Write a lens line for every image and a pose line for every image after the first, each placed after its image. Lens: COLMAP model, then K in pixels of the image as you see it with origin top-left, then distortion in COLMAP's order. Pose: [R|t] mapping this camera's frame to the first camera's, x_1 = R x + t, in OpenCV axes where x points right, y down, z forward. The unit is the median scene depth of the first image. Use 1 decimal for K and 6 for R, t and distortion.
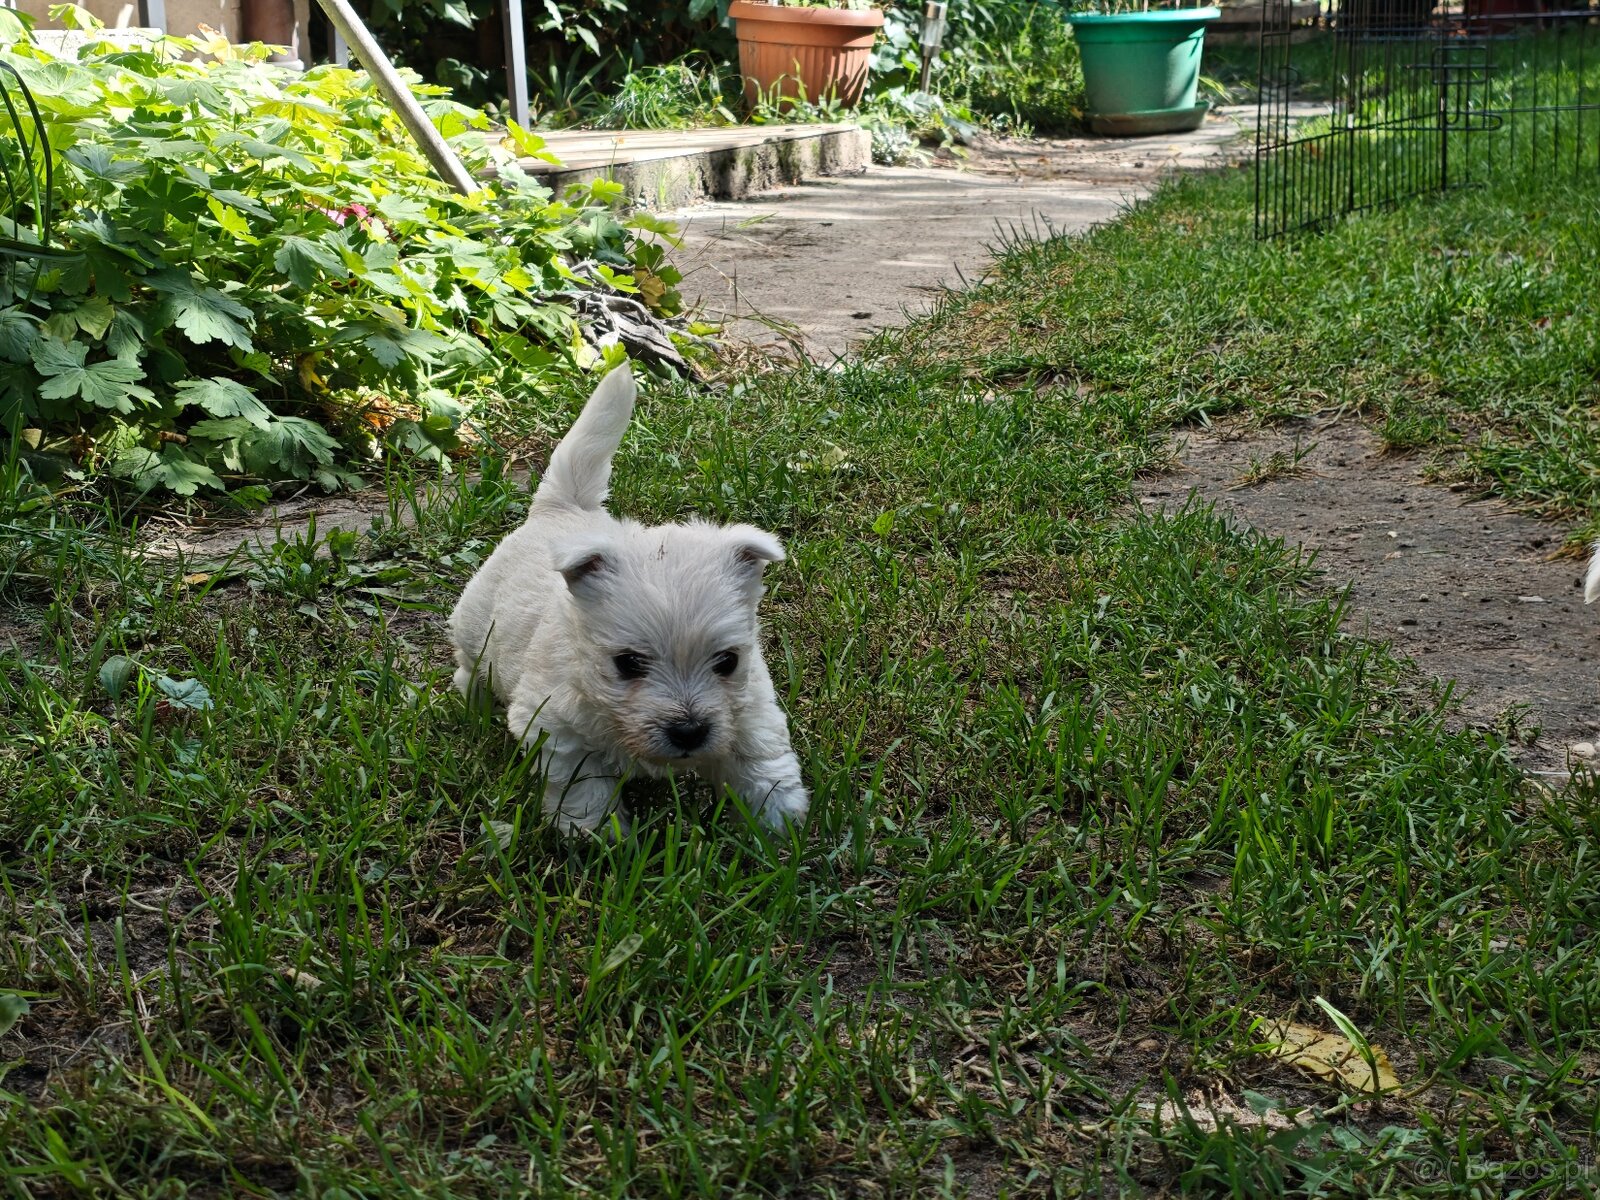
lens RADIAL K [[2416.5, 0, 788.9], [0, 2416.5, 589.8], [0, 0, 1]] dist [0.069121, 0.000000]
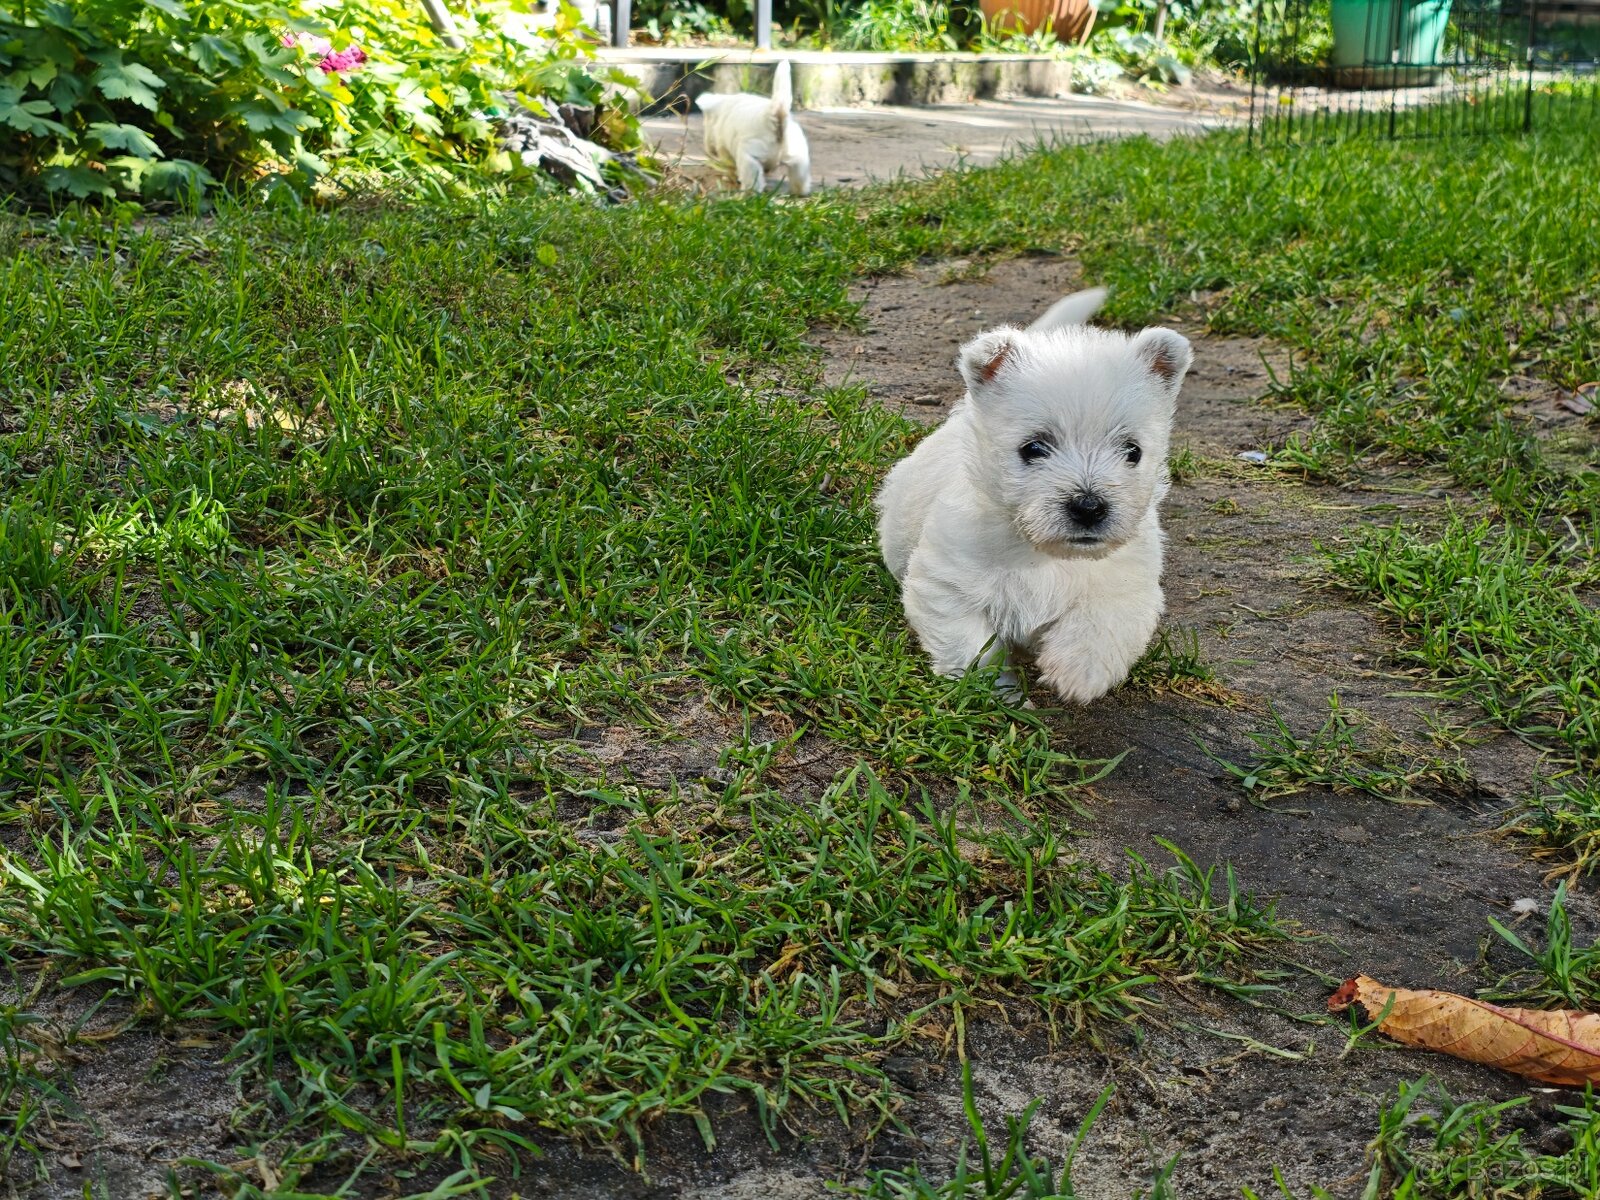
lens RADIAL K [[2416.5, 0, 796.4], [0, 2416.5, 604.4], [0, 0, 1]] dist [0.069121, 0.000000]
pose [[0.972773, 0.099208, -0.209451, 0.258136], [-0.096388, 0.995063, 0.023656, 0.065741], [0.210764, -0.002823, 0.977533, -0.171337]]
